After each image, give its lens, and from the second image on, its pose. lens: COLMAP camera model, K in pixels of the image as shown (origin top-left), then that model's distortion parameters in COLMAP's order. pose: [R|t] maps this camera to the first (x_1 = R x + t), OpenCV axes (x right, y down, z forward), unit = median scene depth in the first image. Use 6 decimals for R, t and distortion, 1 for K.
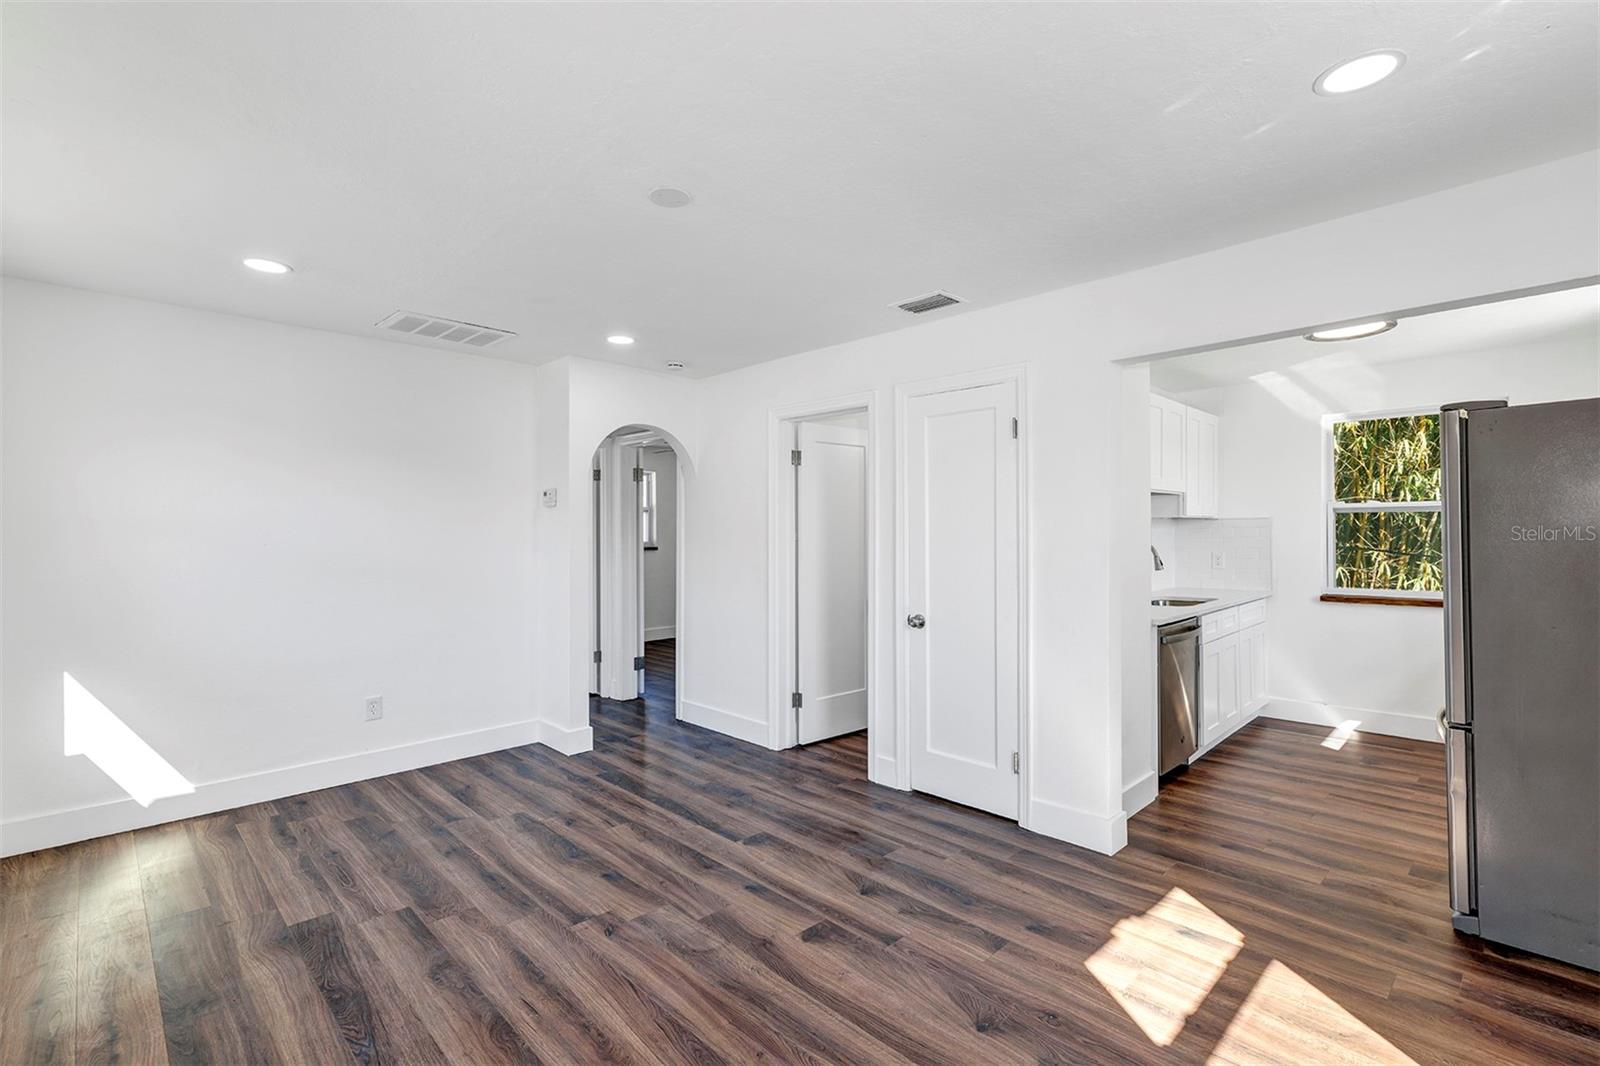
lens RADIAL K [[721.8, 0, 789.3], [0, 721.8, 531.0], [0, 0, 1]] dist [0.001679, 0.000667]
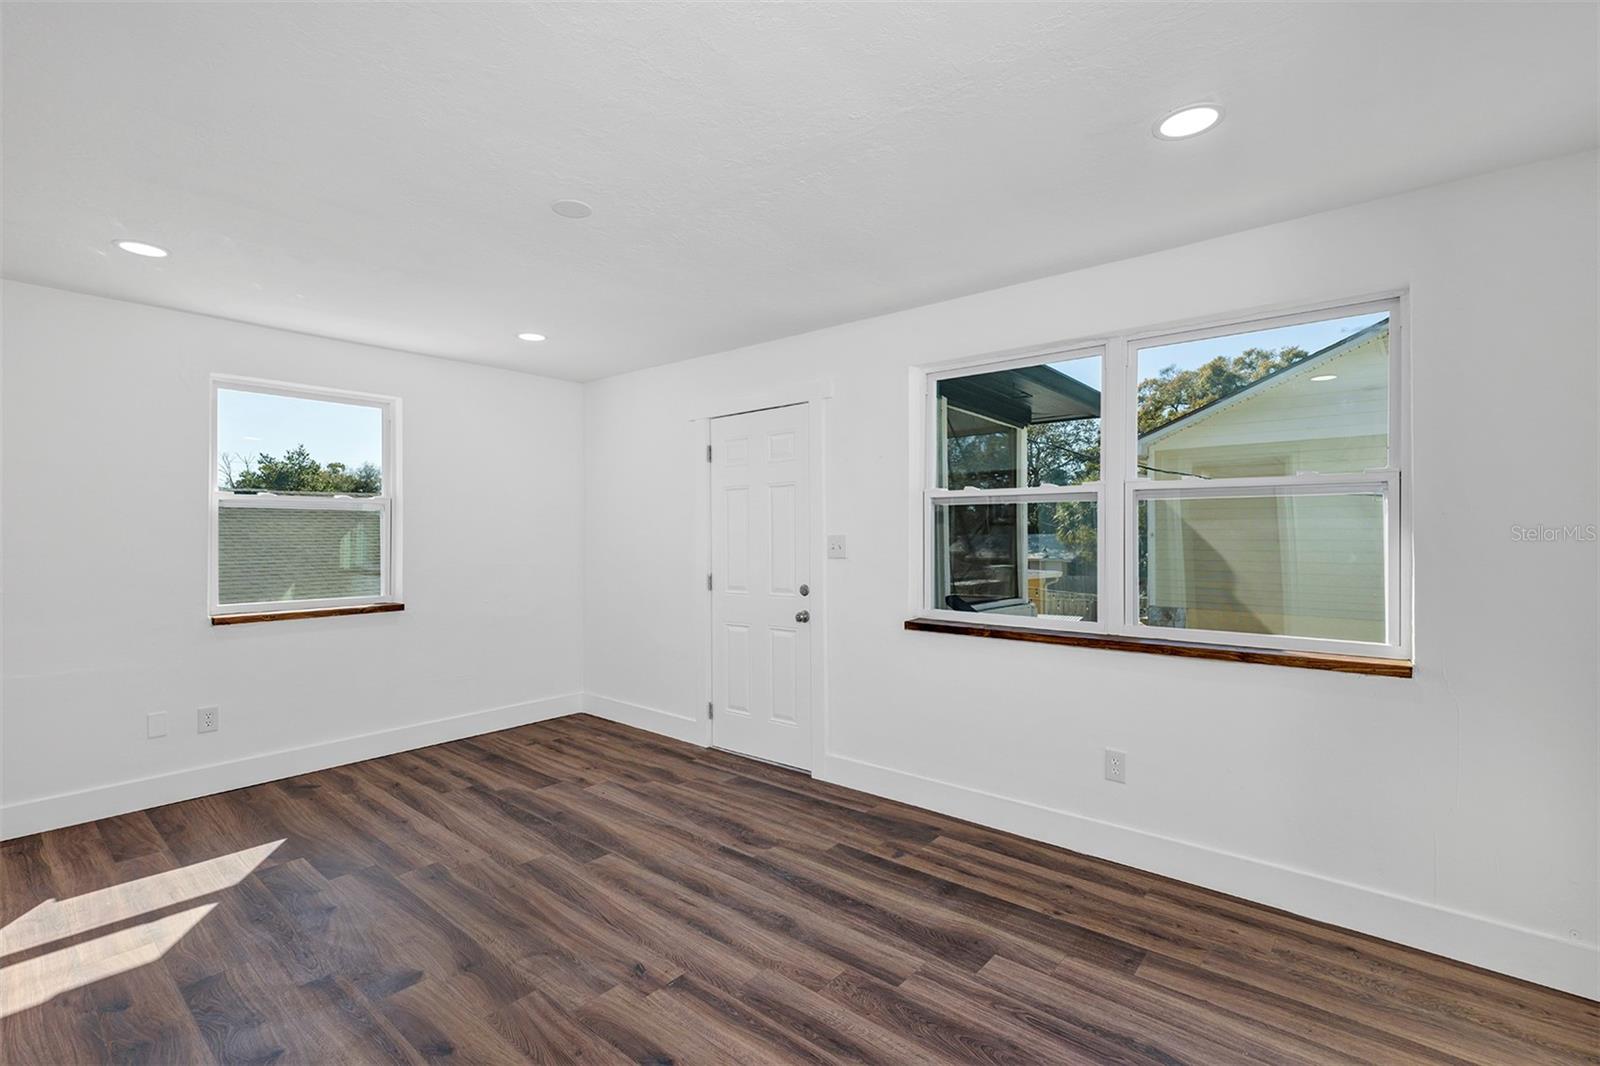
lens RADIAL K [[721.8, 0, 789.3], [0, 721.8, 531.0], [0, 0, 1]] dist [0.001679, 0.000667]
pose [[-0.995343, 0.002370, -0.096372, -0.362515], [0.002745, 0.999989, -0.003751, 0.010509], [0.096362, -0.003998, -0.995338, 1.988929]]
